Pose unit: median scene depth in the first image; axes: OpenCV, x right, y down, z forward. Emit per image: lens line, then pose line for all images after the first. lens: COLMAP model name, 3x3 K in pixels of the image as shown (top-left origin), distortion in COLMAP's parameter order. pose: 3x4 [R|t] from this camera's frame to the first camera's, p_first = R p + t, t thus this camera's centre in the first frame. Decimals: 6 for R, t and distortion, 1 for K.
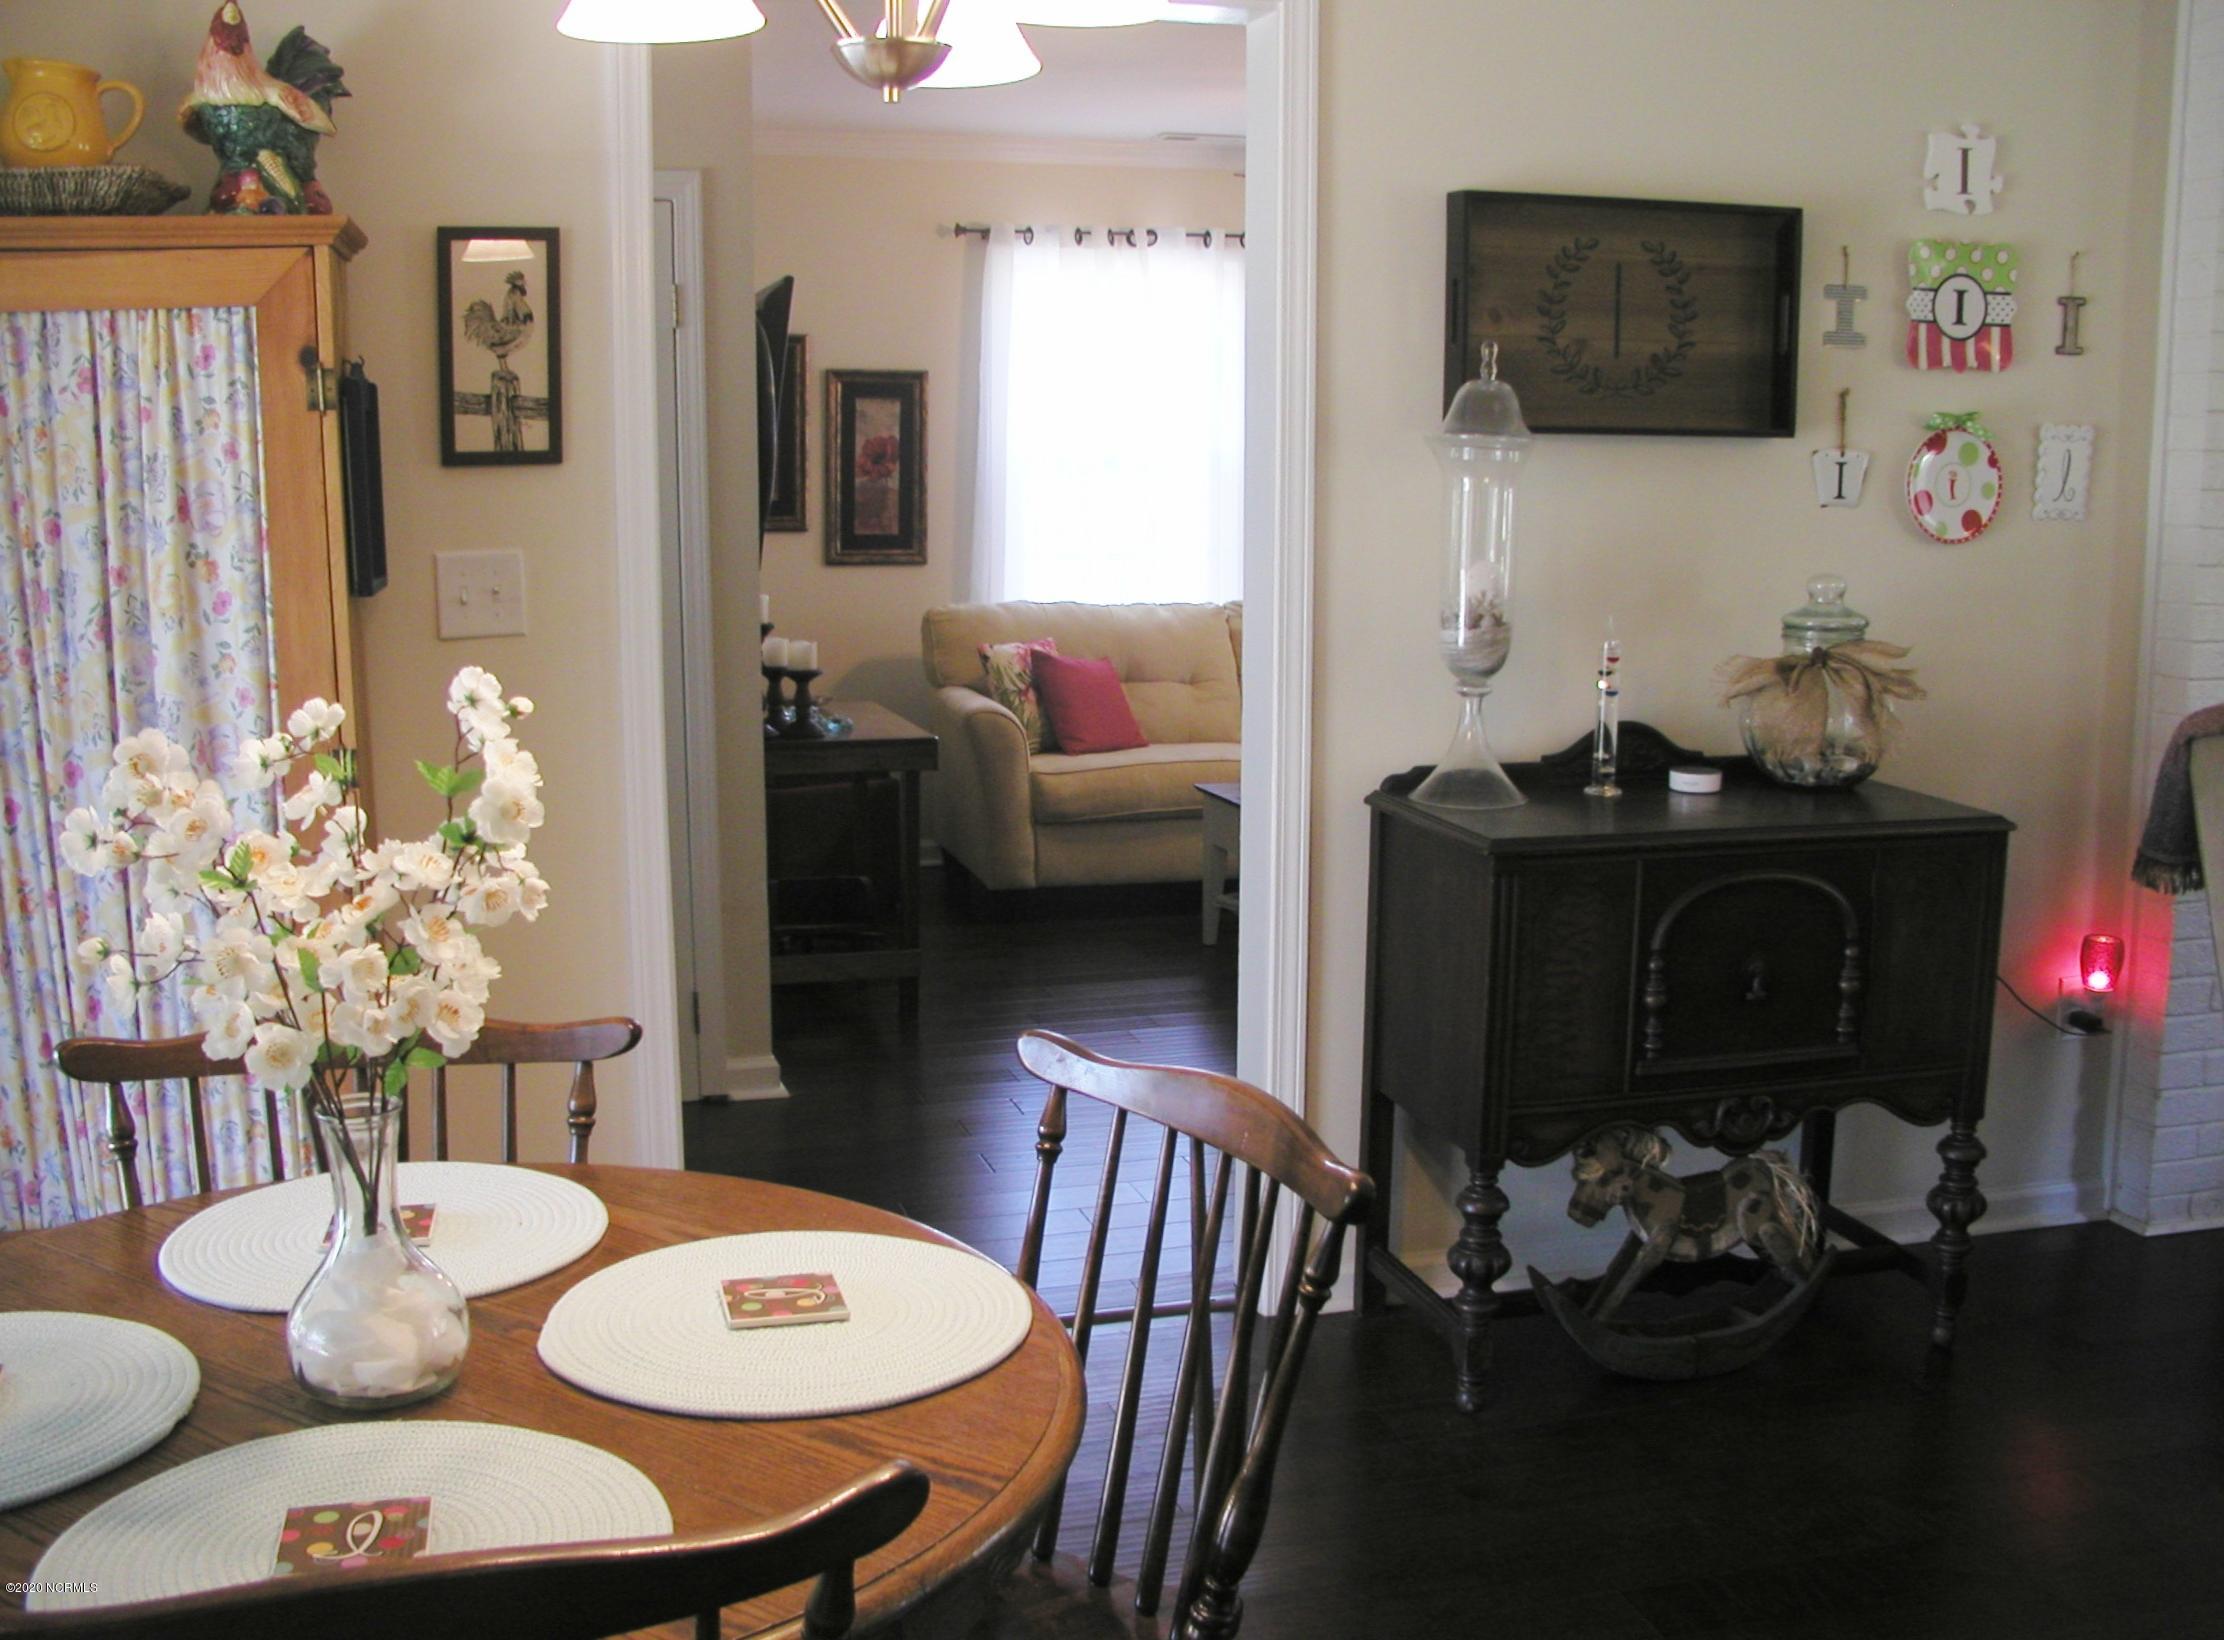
lens RADIAL K [[2305.1, 0, 1119.0], [0, 2305.1, 845.1], [0, 0, 1]] dist [-0.243038, 0.258615]
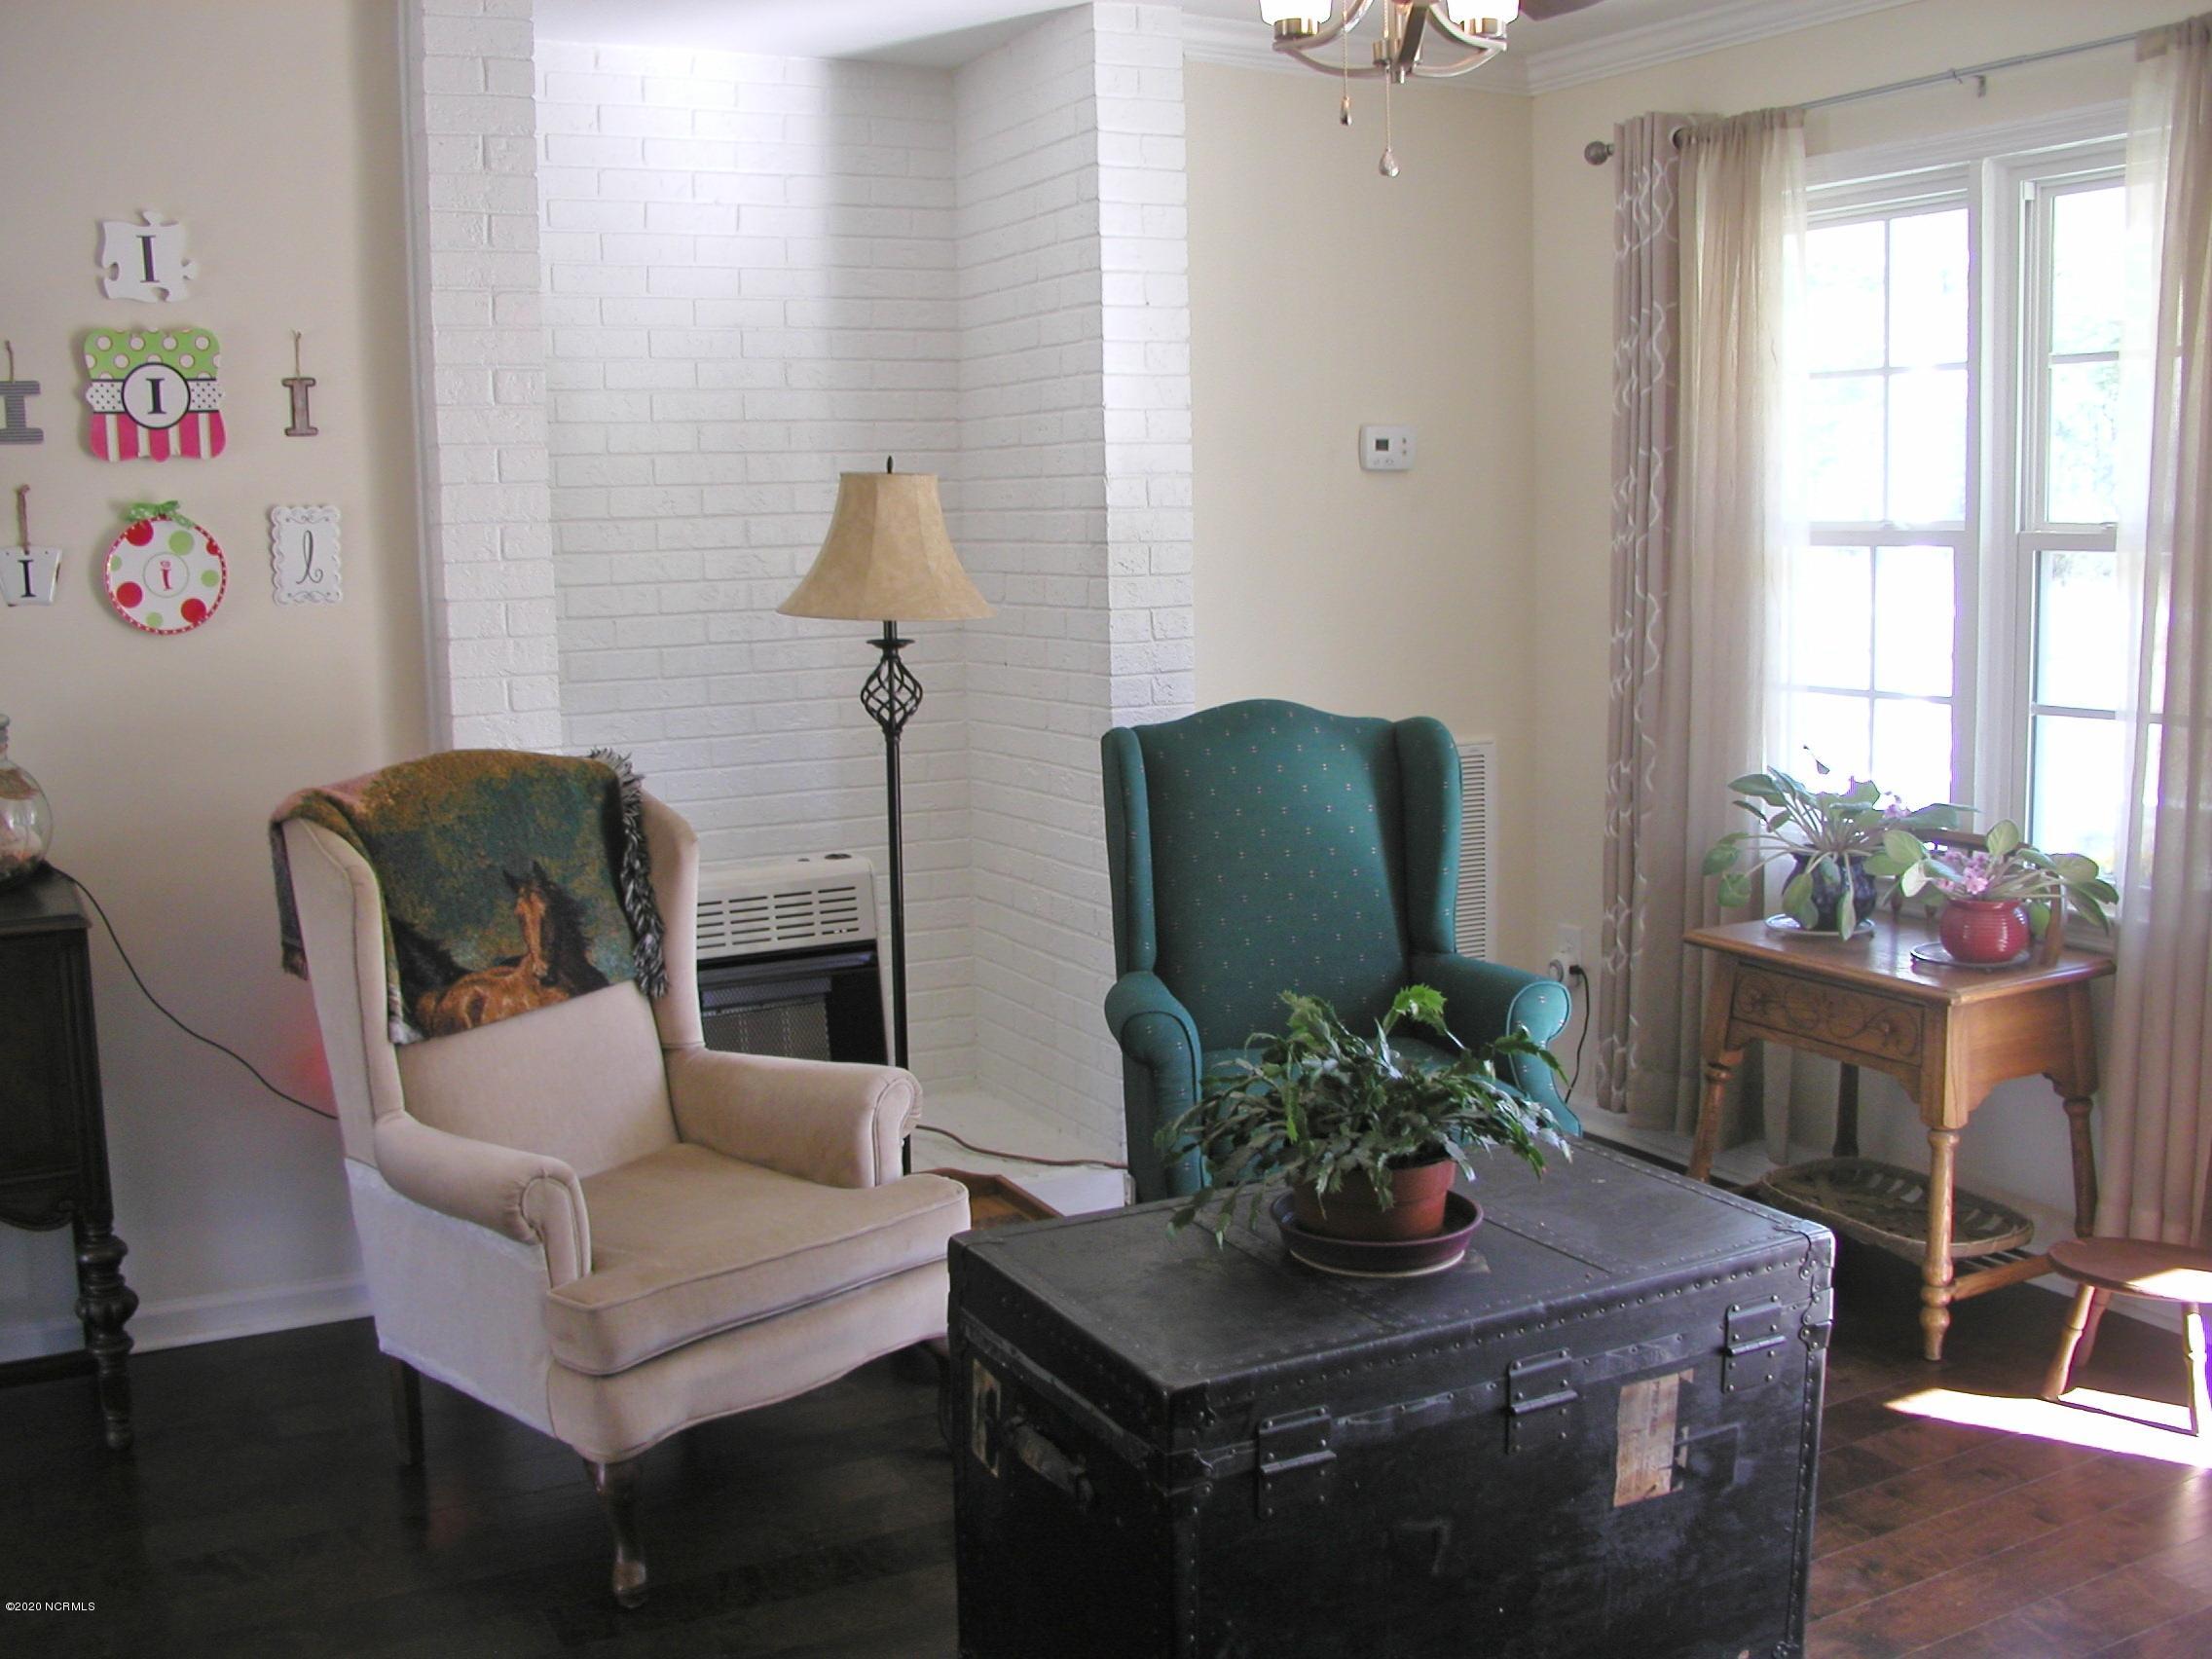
lens RADIAL K [[2252.8, 0, 1114.2], [0, 2252.8, 856.3], [0, 0, 1]] dist [-0.253089, 0.270805]
pose [[0.973728, -0.053625, 0.221310, 0.567453], [0.059215, 0.998070, -0.018694, 0.006442], [-0.219881, 0.031308, 0.975024, -0.026869]]
